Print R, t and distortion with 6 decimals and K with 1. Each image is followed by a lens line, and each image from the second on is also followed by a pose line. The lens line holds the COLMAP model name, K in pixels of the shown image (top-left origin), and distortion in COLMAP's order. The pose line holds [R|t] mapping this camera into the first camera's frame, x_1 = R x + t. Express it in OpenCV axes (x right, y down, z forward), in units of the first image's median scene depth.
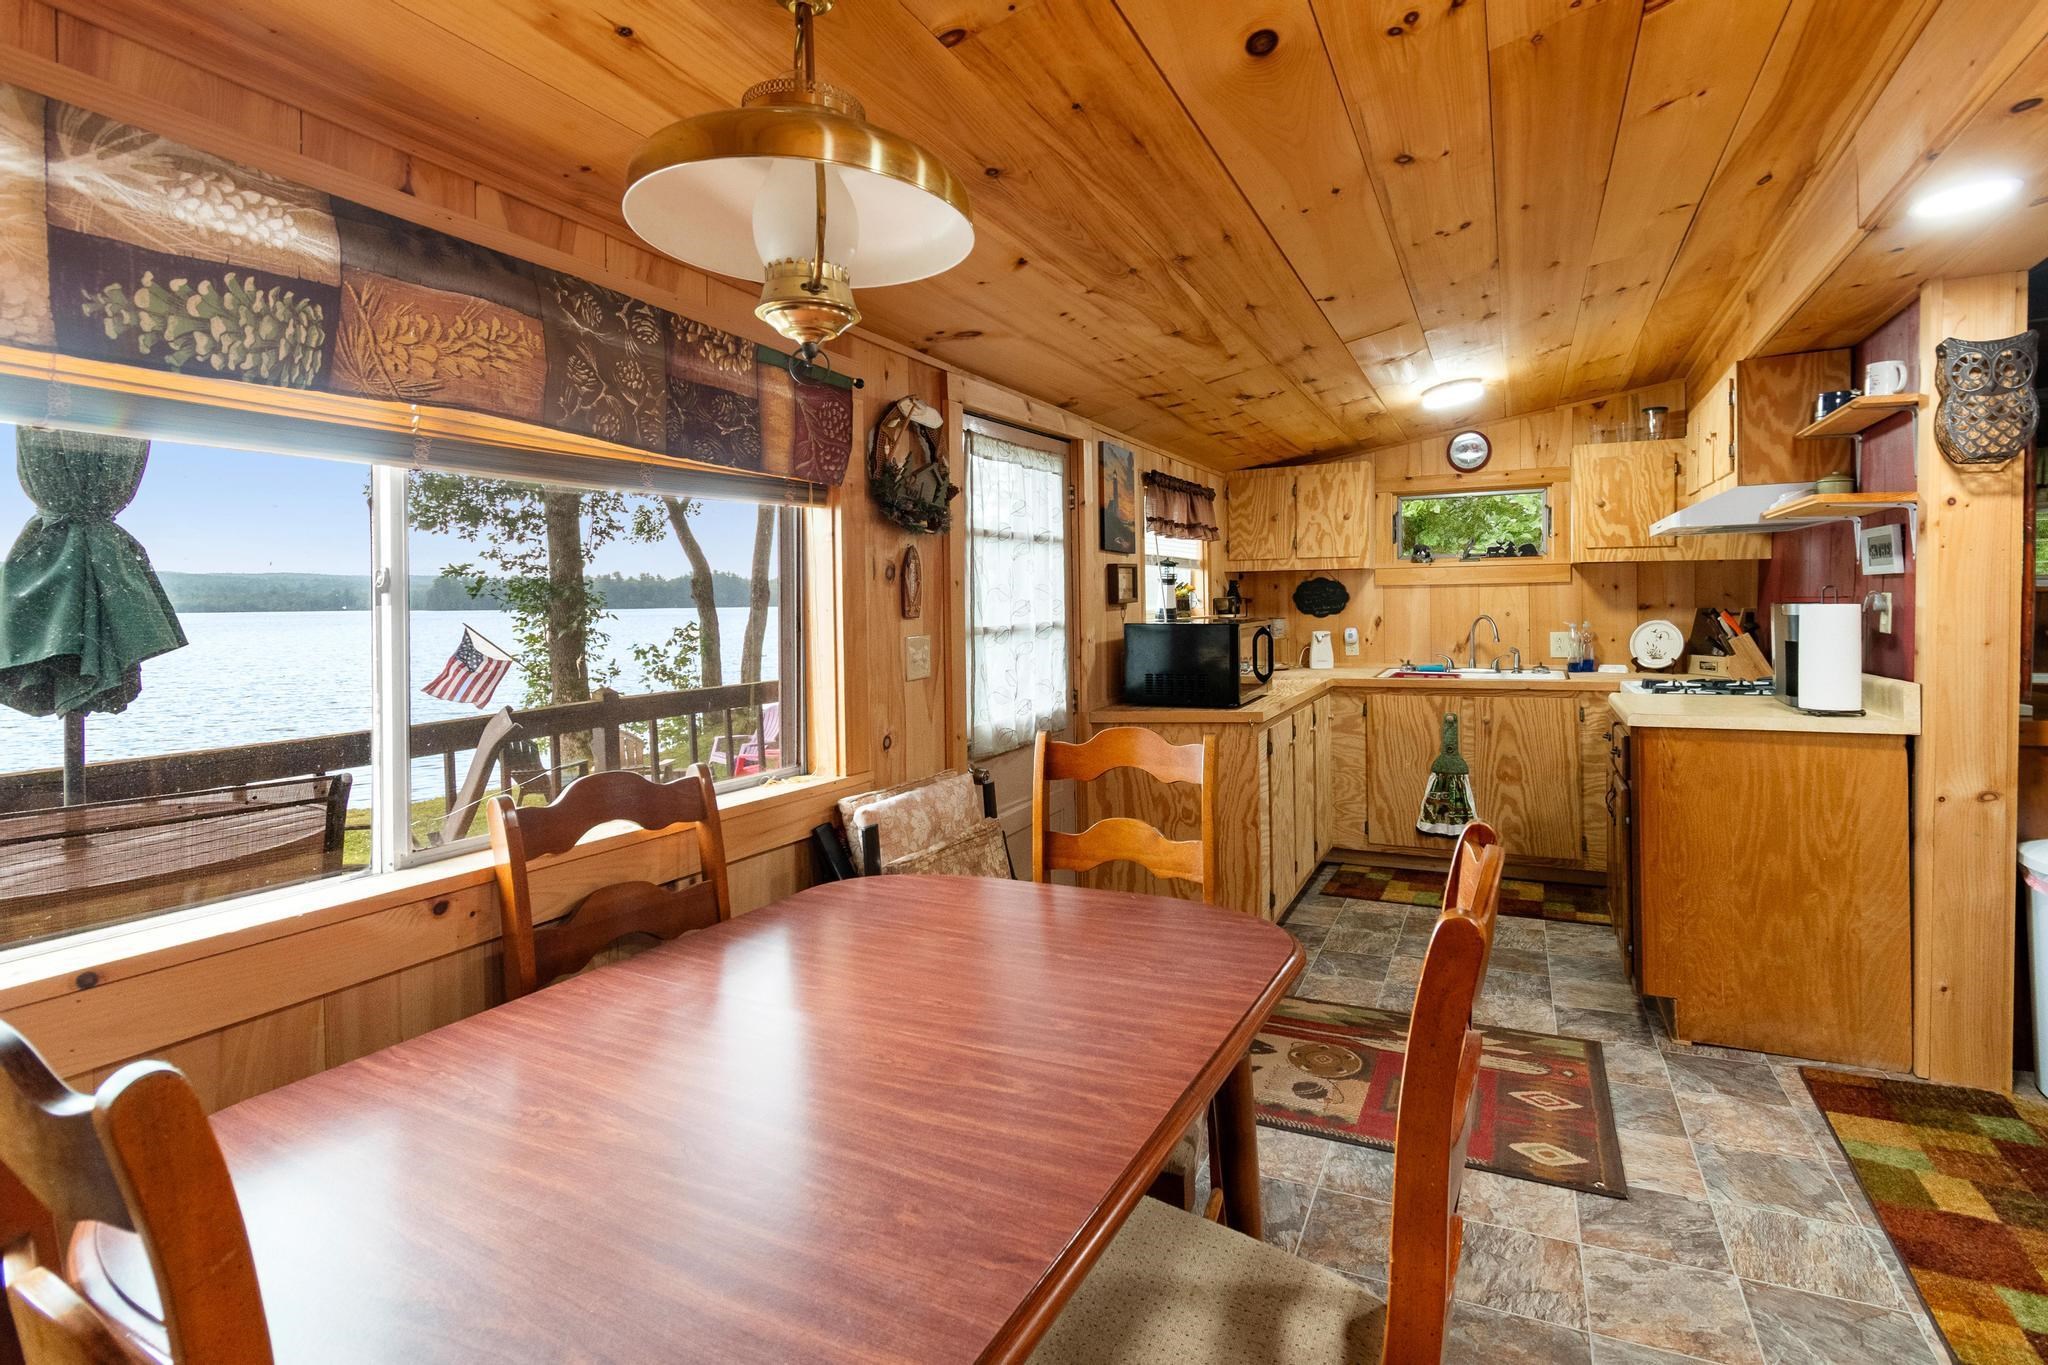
lens RADIAL K [[943.2, 0, 1061.0], [0, 943.2, 621.1], [0, 0, 1]] dist [0.001784, 0.000225]
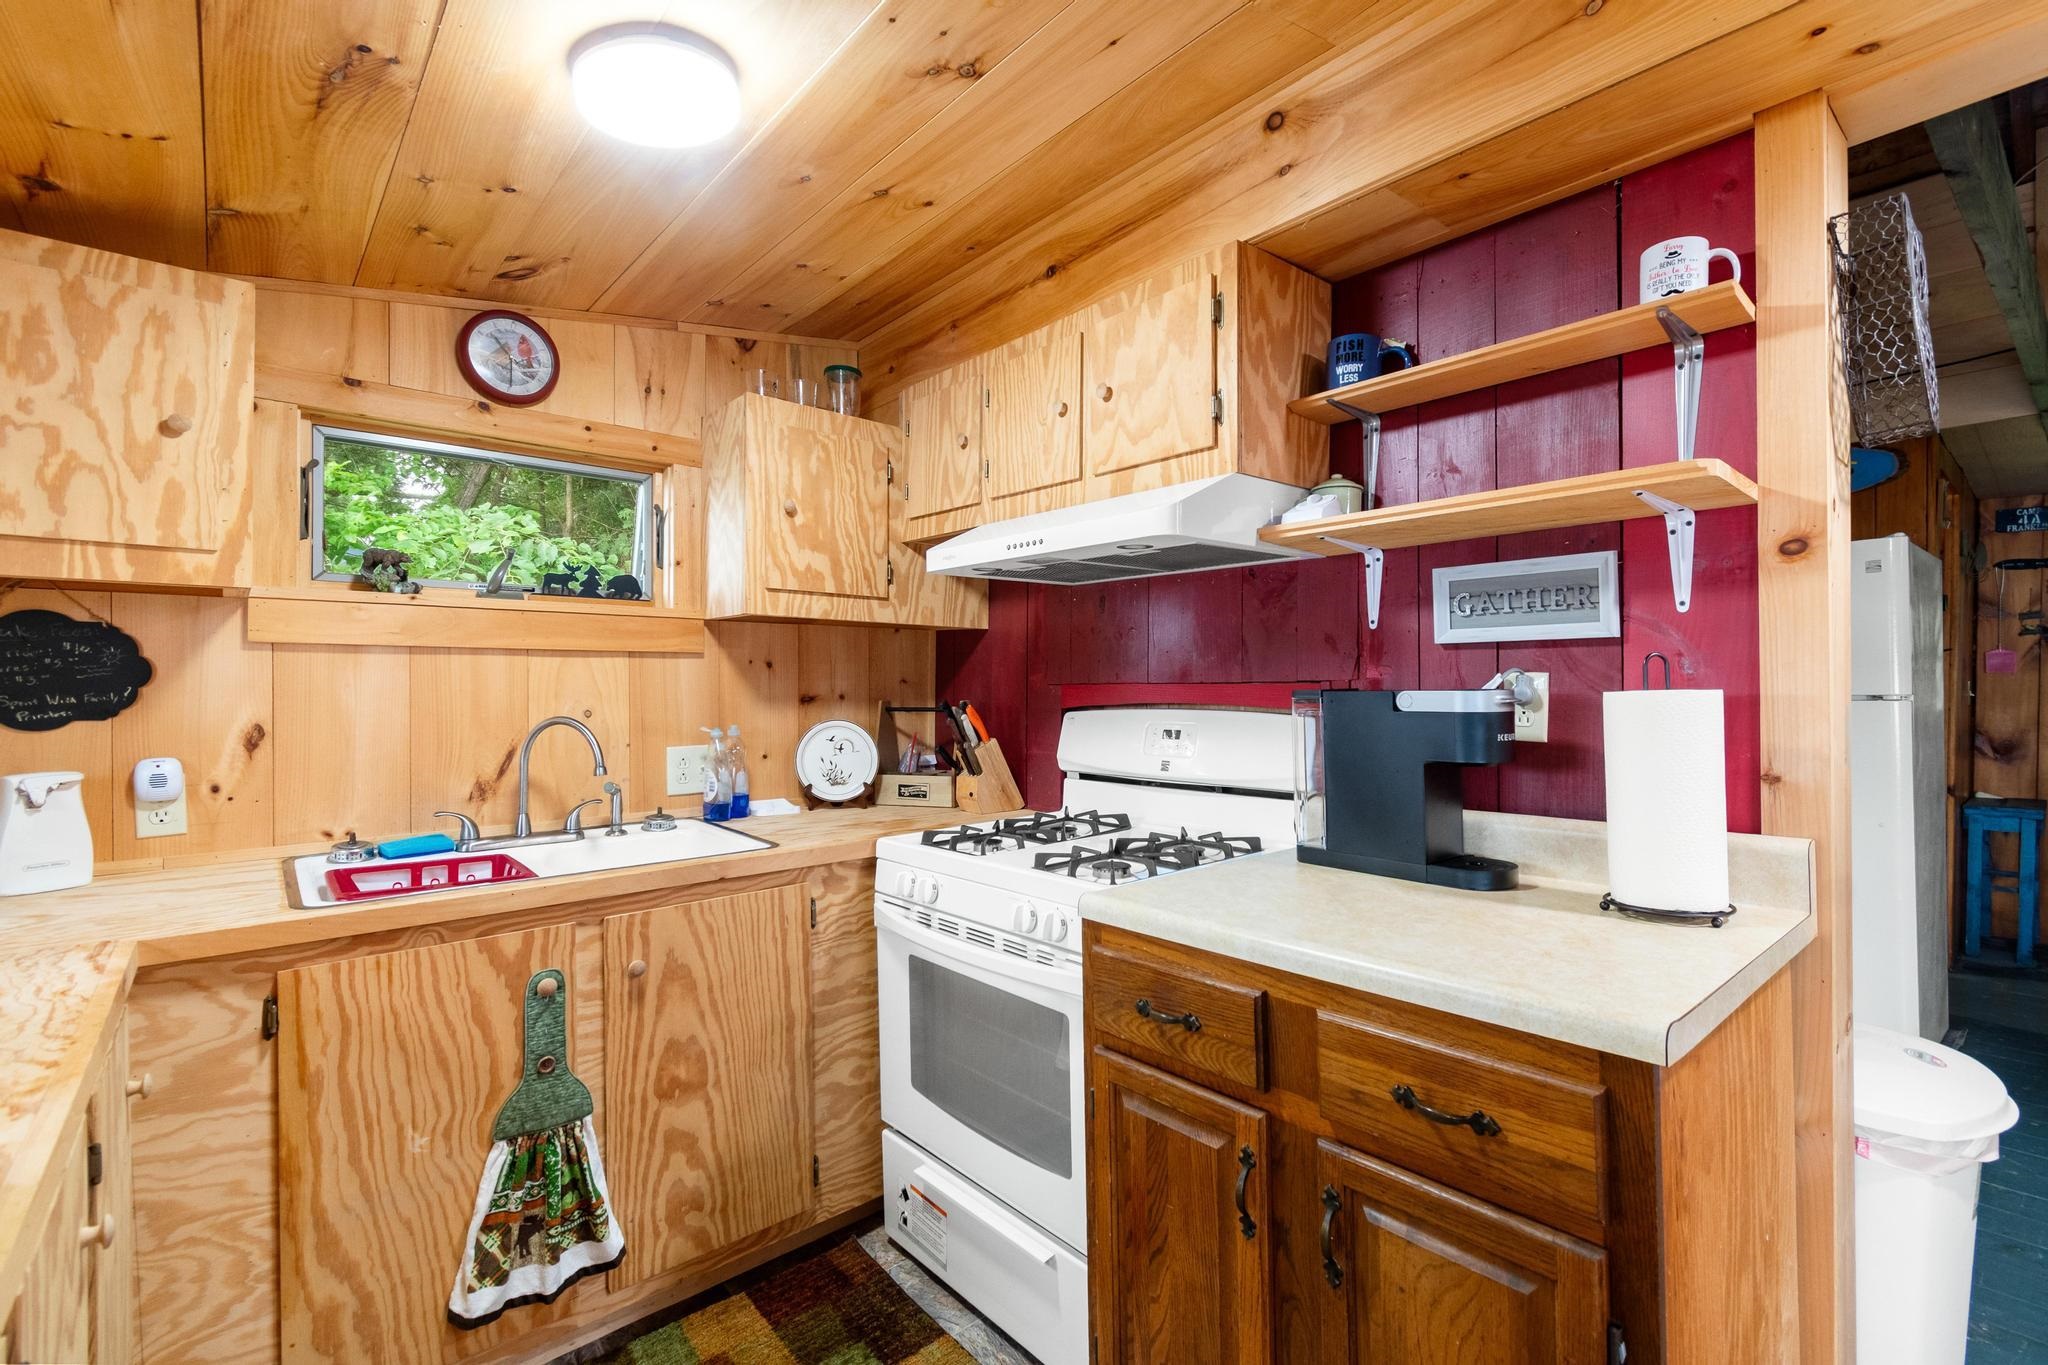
lens RADIAL K [[909.2, 0, 1024.0], [0, 909.2, 682.5], [0, 0, 1]] dist [0.002680, -0.001194]
pose [[0.396311, 0.018428, 0.917932, 0.145370], [0.015018, 0.999535, -0.026550, -0.008462], [-0.917994, 0.024307, 0.395849, 0.675209]]
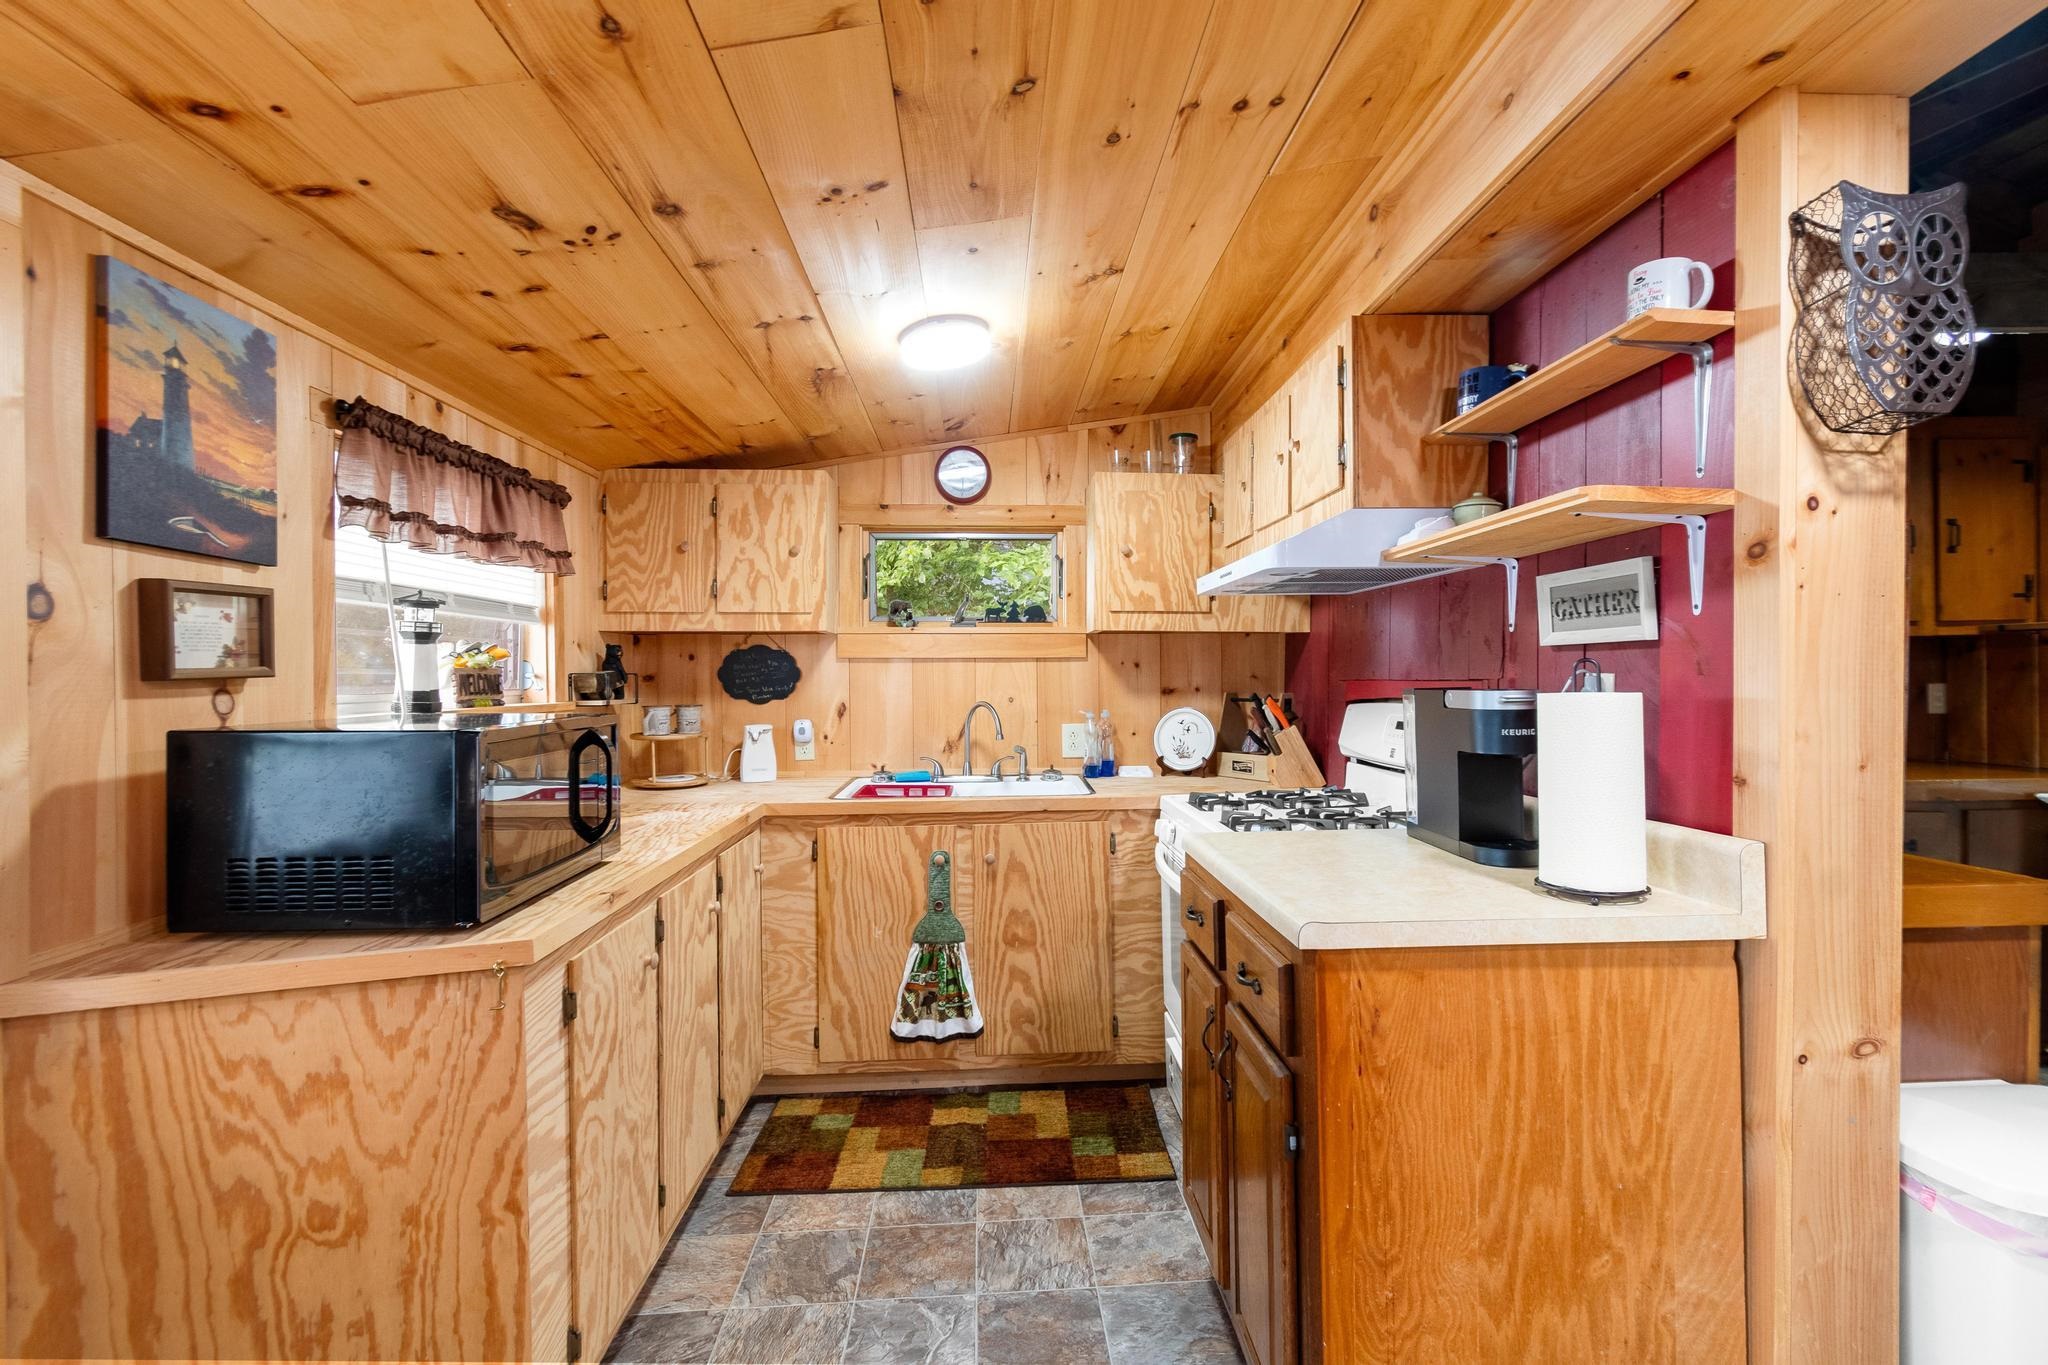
lens RADIAL K [[896.7, 0, 1027.9], [0, 896.7, 678.1], [0, 0, 1]] dist [0.000306, -0.000070]
pose [[0.879111, 0.010742, 0.476497, 0.168411], [0.000754, 0.999713, -0.023928, -0.008331], [-0.476617, 0.021395, 0.878851, 0.420727]]
